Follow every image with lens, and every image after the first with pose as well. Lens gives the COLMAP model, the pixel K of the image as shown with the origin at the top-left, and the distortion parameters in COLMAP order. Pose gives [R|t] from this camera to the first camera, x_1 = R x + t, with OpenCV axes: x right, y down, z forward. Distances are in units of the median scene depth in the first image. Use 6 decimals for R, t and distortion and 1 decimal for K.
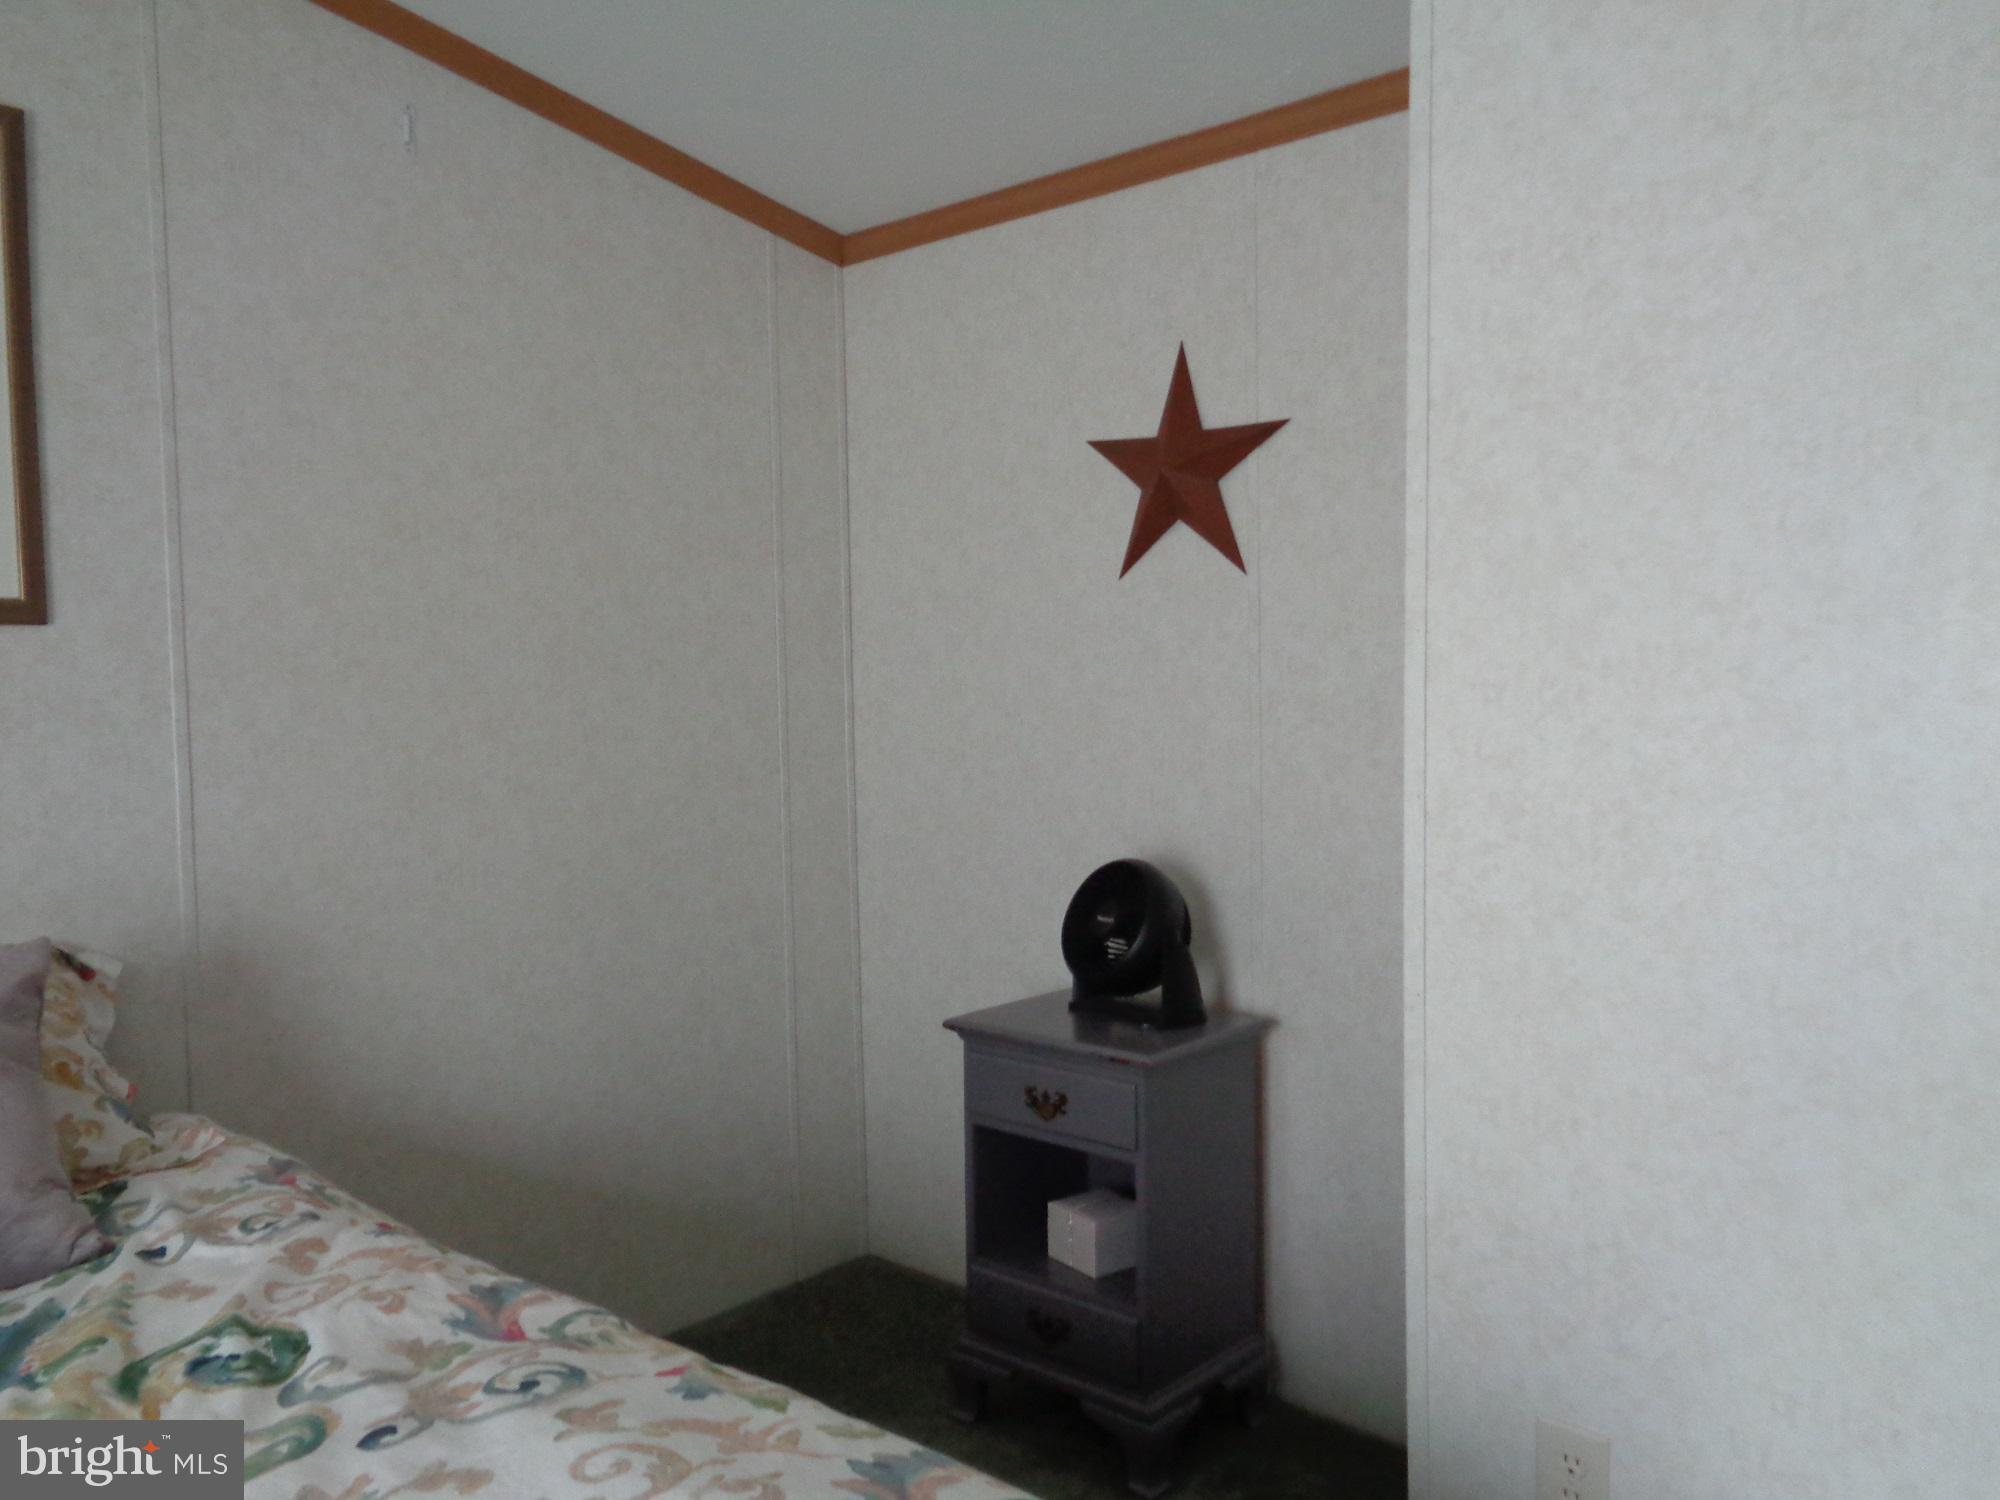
lens RADIAL K [[1503.5, 0, 999.4], [0, 1503.5, 741.3], [0, 0, 1]] dist [-0.016597, 0.028930]
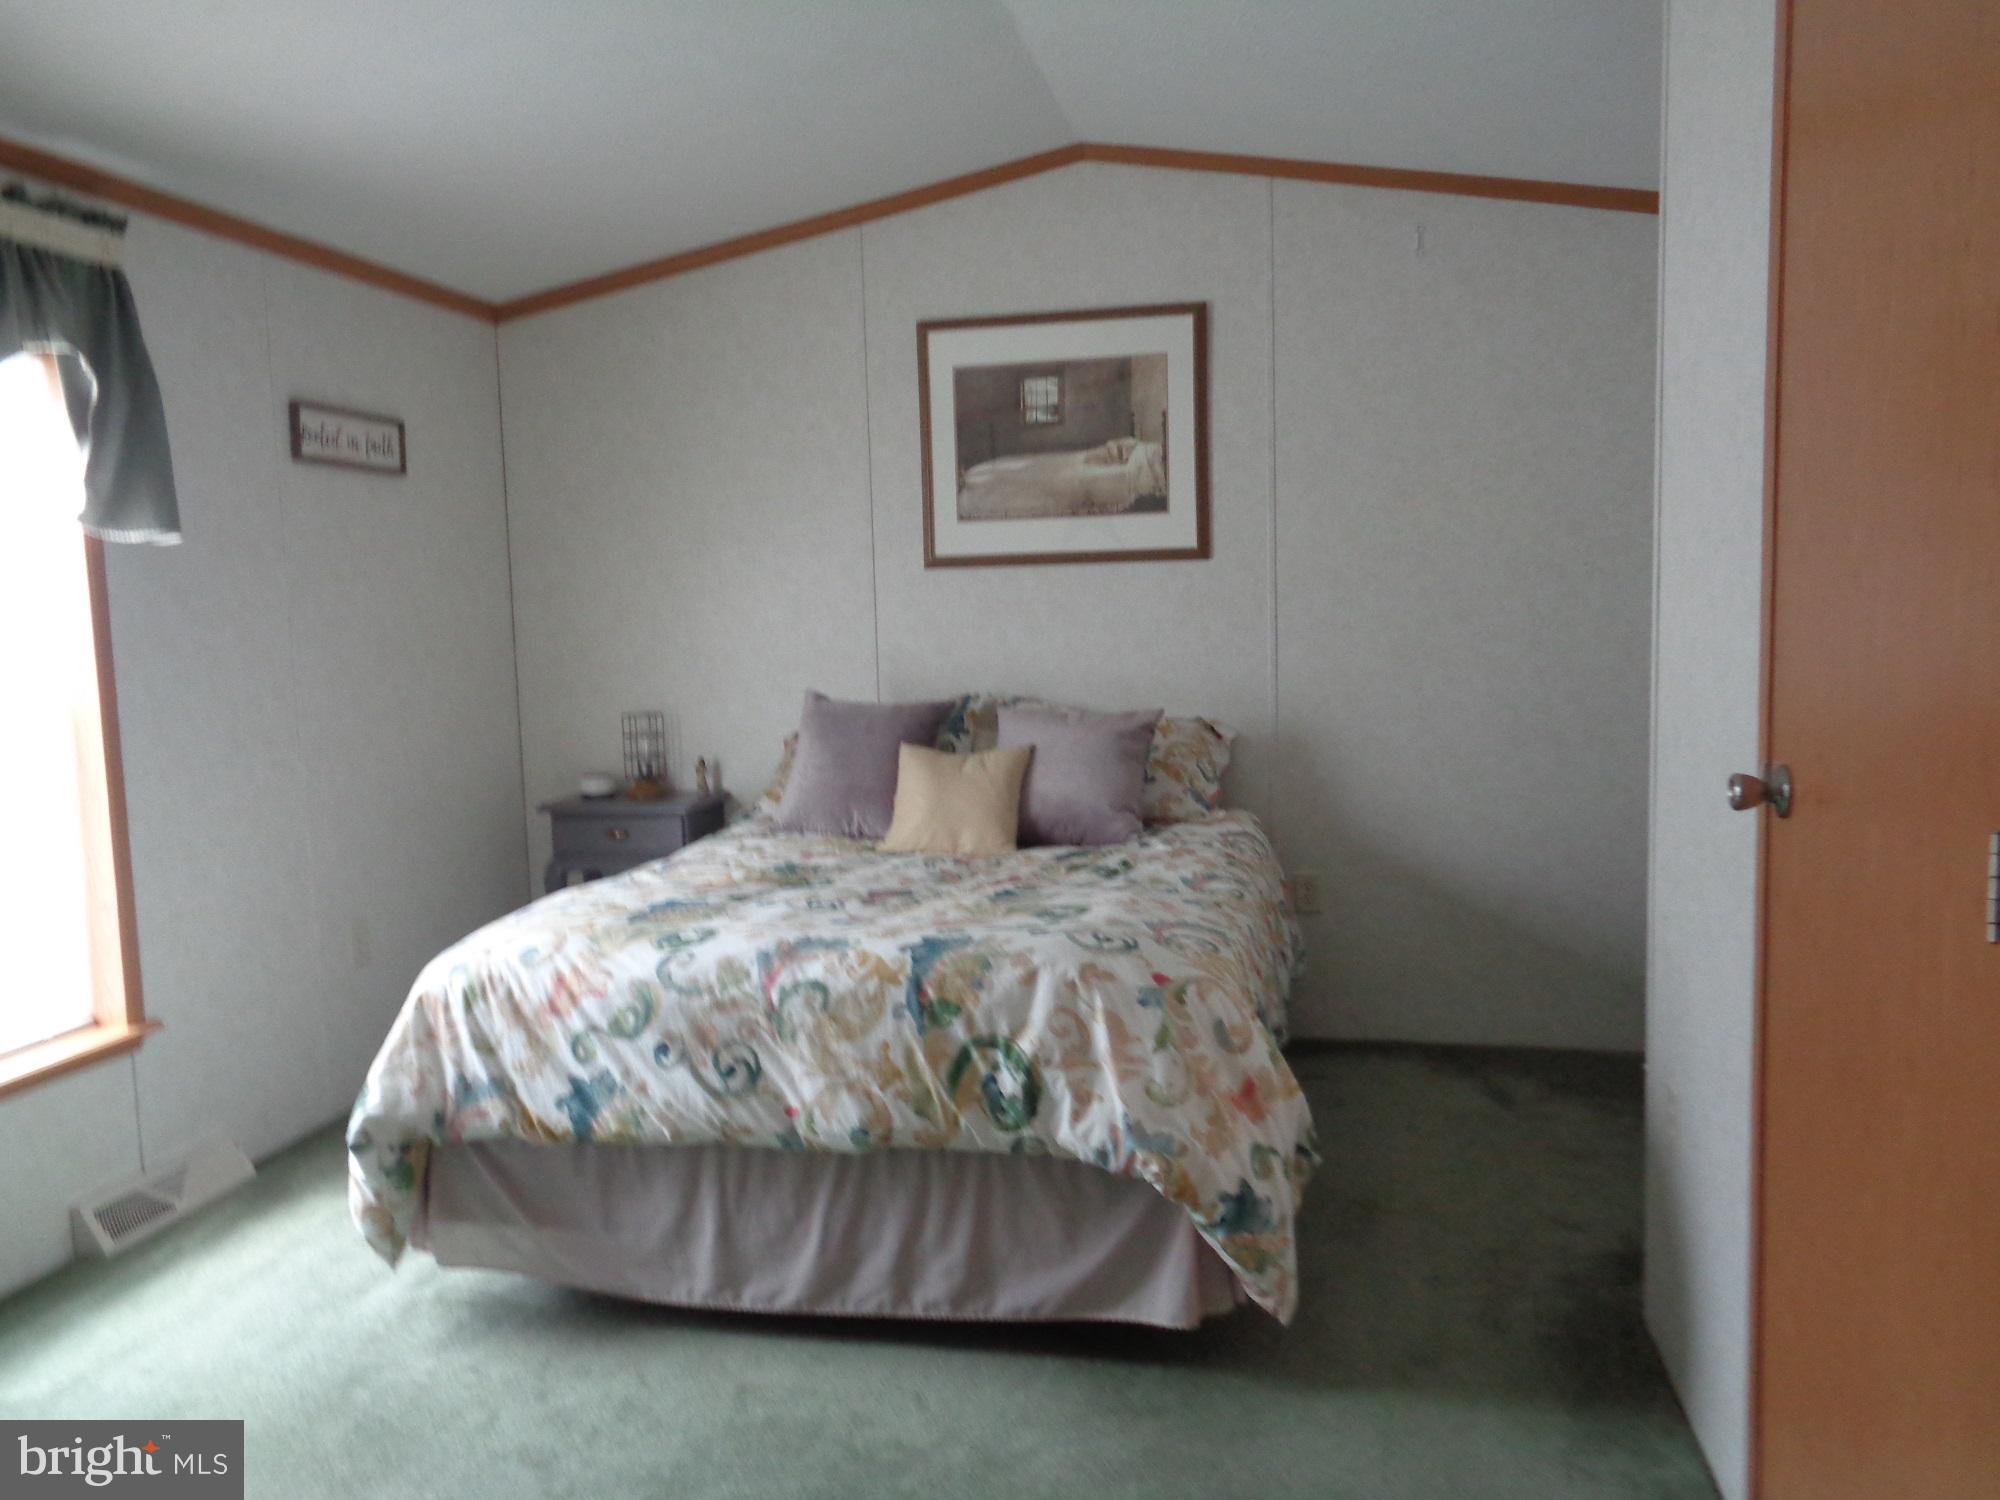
lens RADIAL K [[1503.5, 0, 999.4], [0, 1503.5, 741.3], [0, 0, 1]] dist [-0.016597, 0.028930]
pose [[0.512283, 0.085124, -0.854588, 0.929530], [-0.025135, 0.996135, 0.084157, 0.002321], [0.858449, -0.021632, 0.512443, -0.259940]]
